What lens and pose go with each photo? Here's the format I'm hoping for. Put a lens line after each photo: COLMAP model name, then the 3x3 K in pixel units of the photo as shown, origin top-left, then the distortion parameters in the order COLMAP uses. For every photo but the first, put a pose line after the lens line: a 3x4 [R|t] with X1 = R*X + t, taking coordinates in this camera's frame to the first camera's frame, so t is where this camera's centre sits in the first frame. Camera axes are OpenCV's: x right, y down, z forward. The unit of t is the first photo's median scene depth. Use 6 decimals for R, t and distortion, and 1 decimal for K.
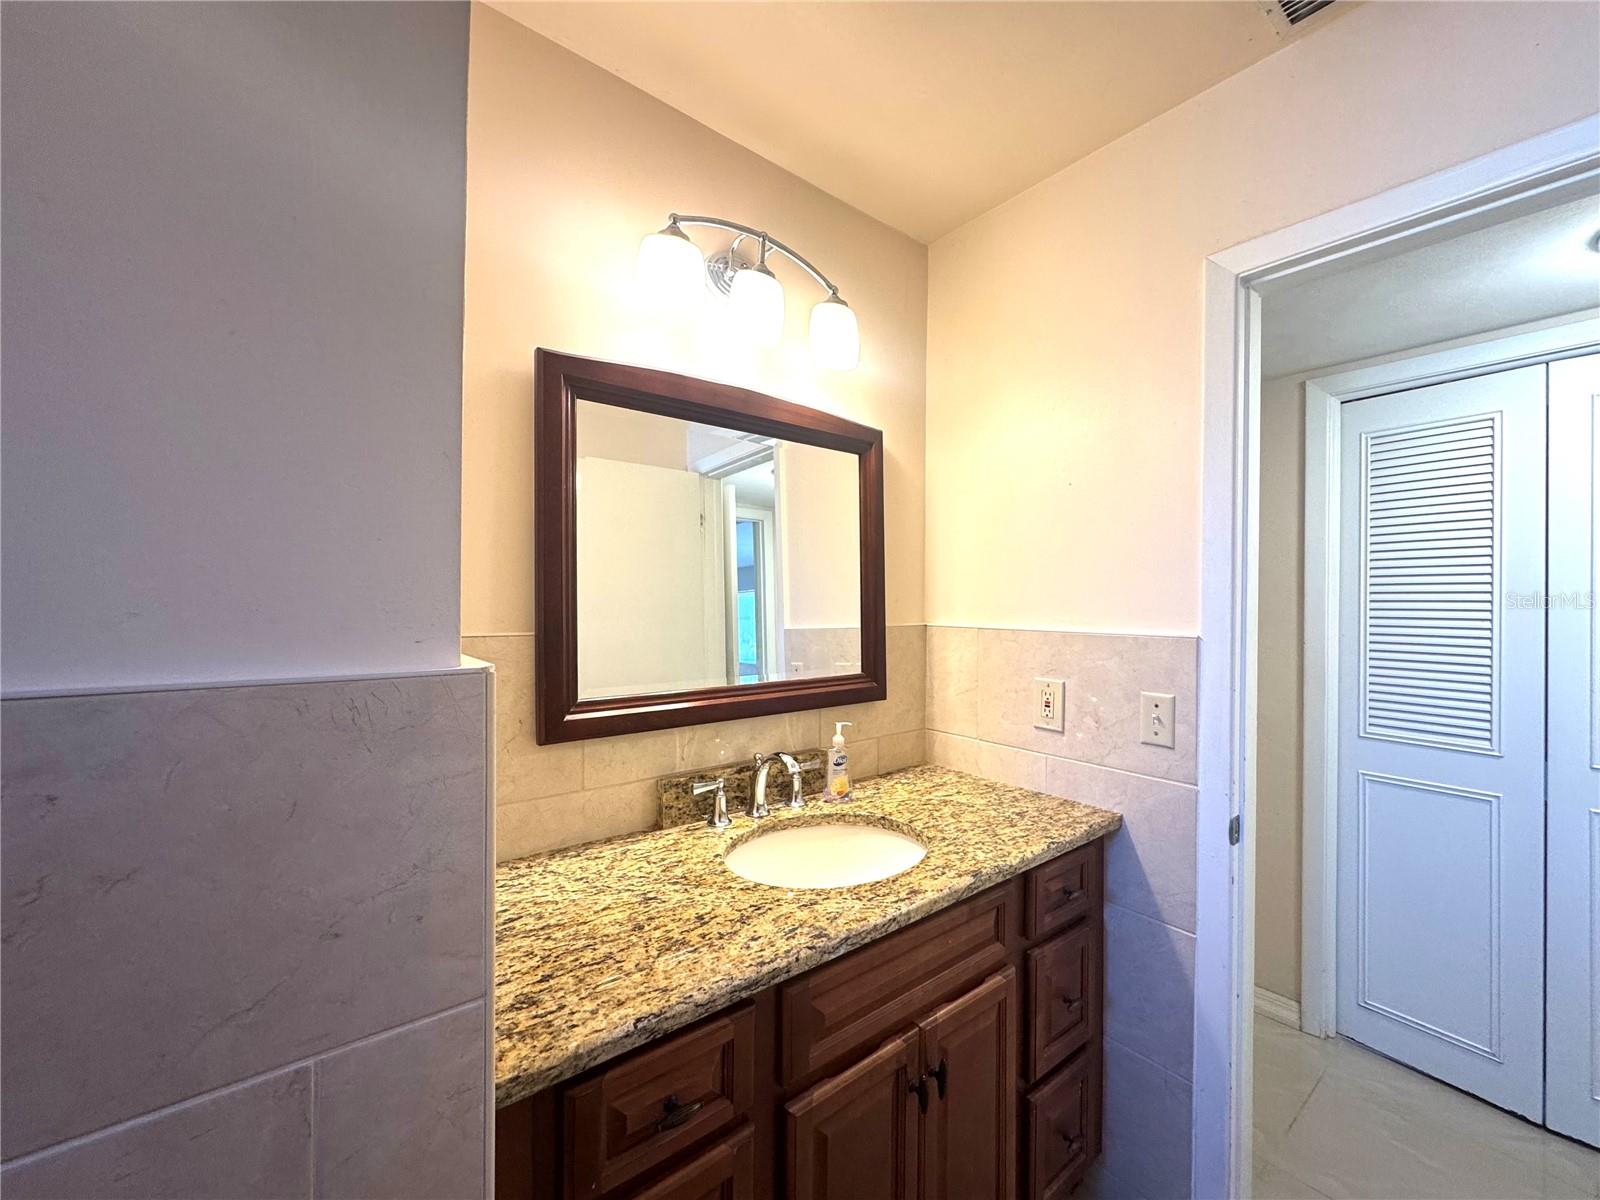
lens RADIAL K [[637.0, 0, 799.0], [0, 637.0, 605.1], [0, 0, 1]] dist [-0.003364, 0.000160]
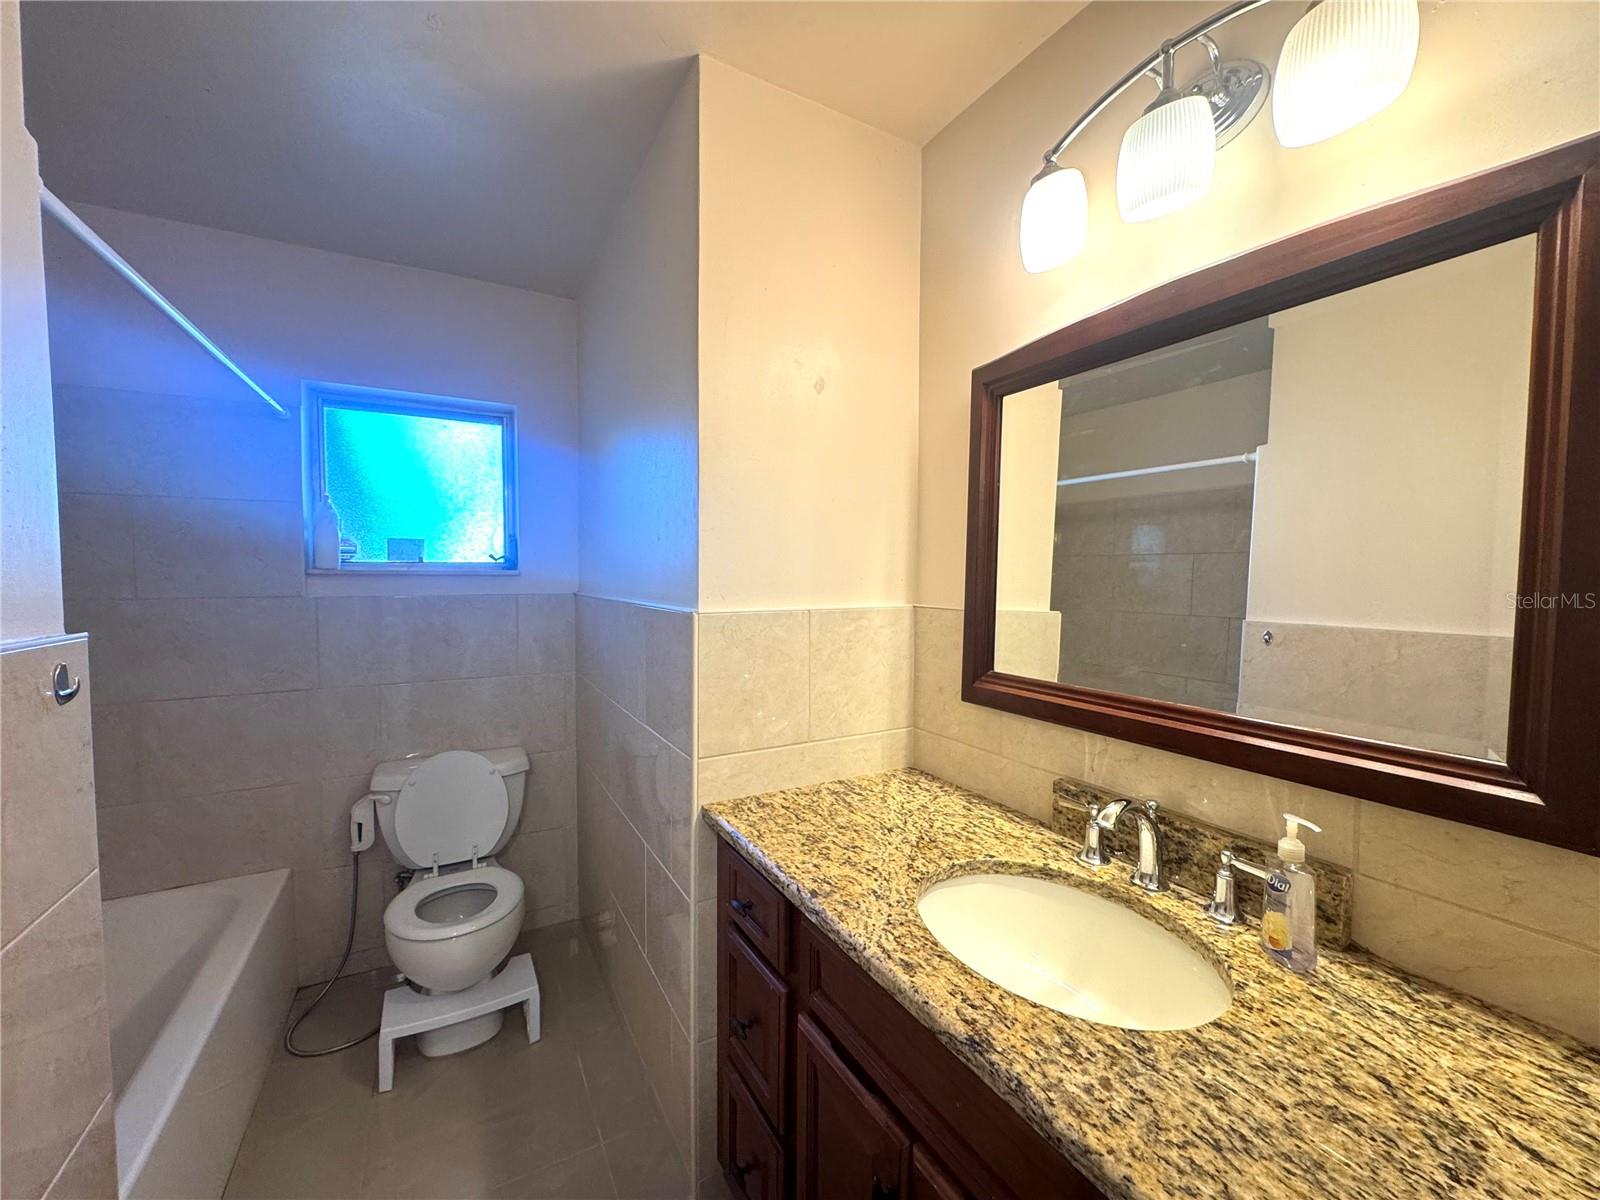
lens RADIAL K [[637.0, 0, 800.8], [0, 637.0, 603.9], [0, 0, 1]] dist [-0.003364, 0.000160]
pose [[-0.155703, 0.040943, -0.986955, 0.850452], [-0.008848, 0.999043, 0.042840, -0.015703], [0.987764, 0.015403, -0.155192, 0.889192]]
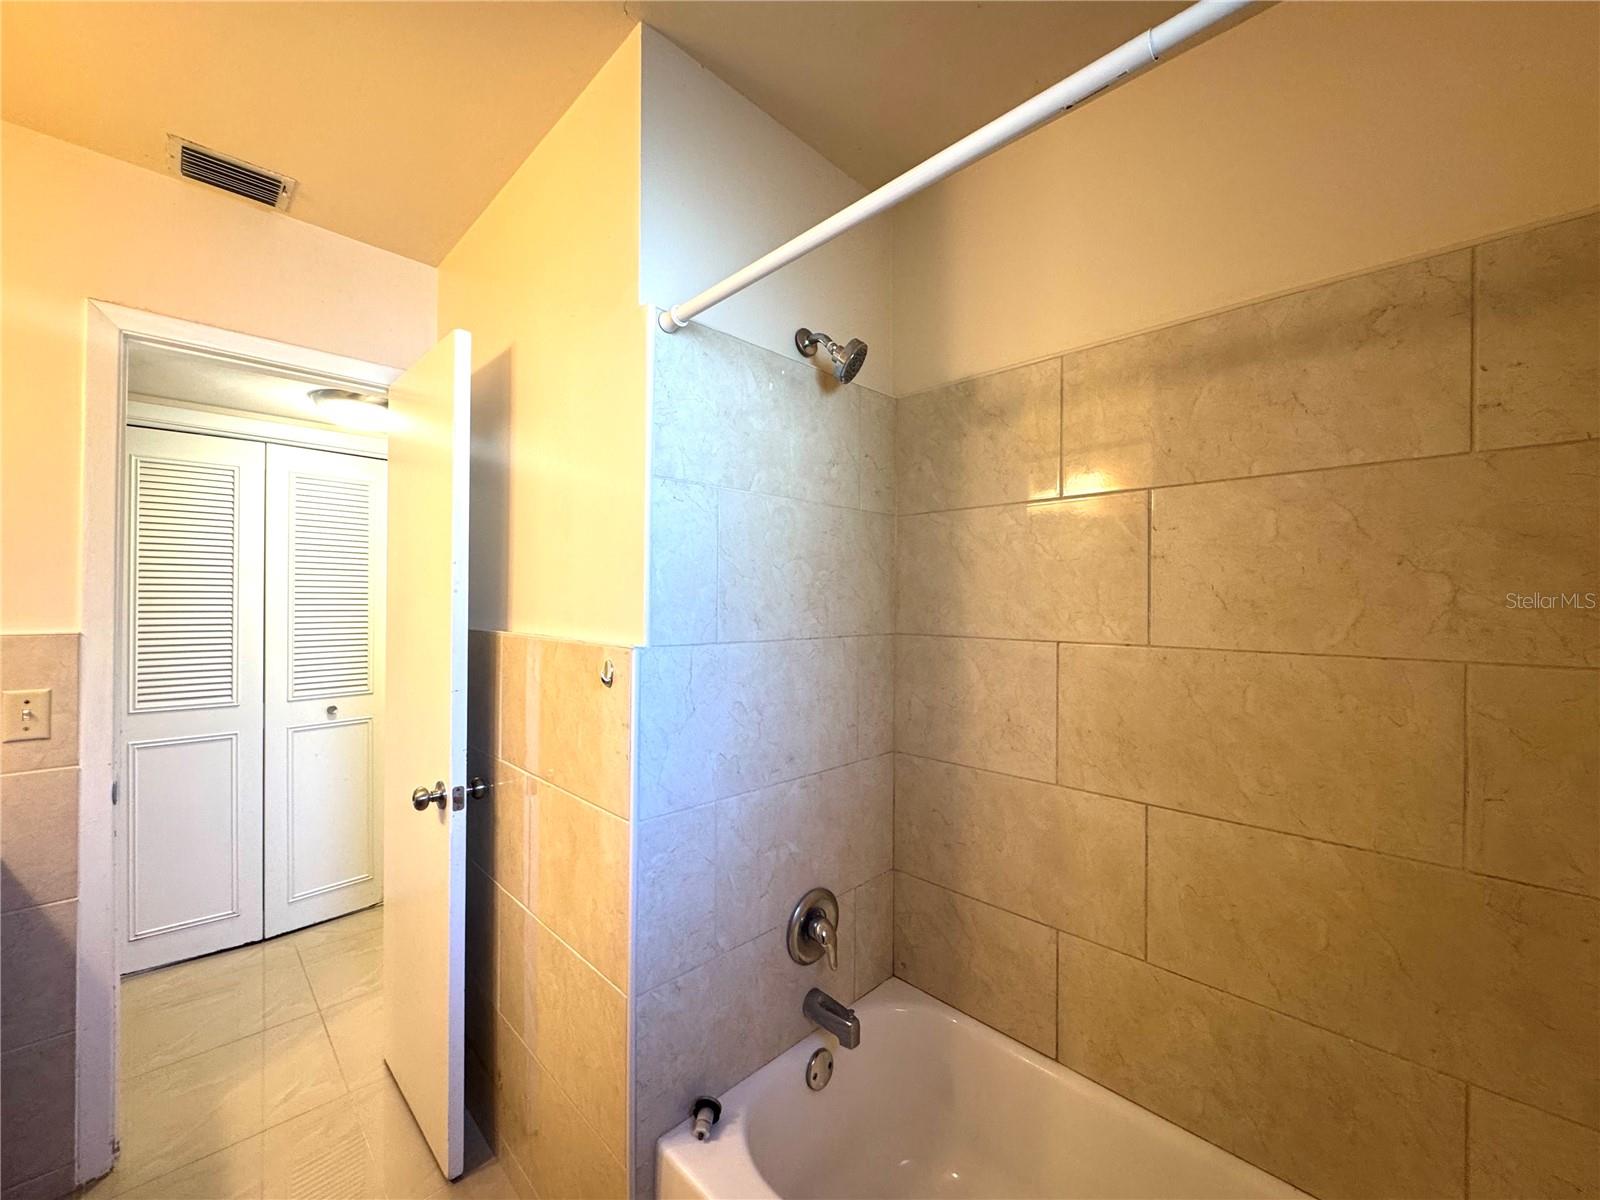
lens RADIAL K [[637.0, 0, 794.6], [0, 637.0, 597.3], [0, 0, 1]] dist [-0.003364, 0.000160]
pose [[-0.108335, -0.006469, 0.994093, -0.621472], [-0.001848, 0.999978, 0.006306, -0.023209], [-0.994113, -0.001154, -0.108345, -0.141908]]
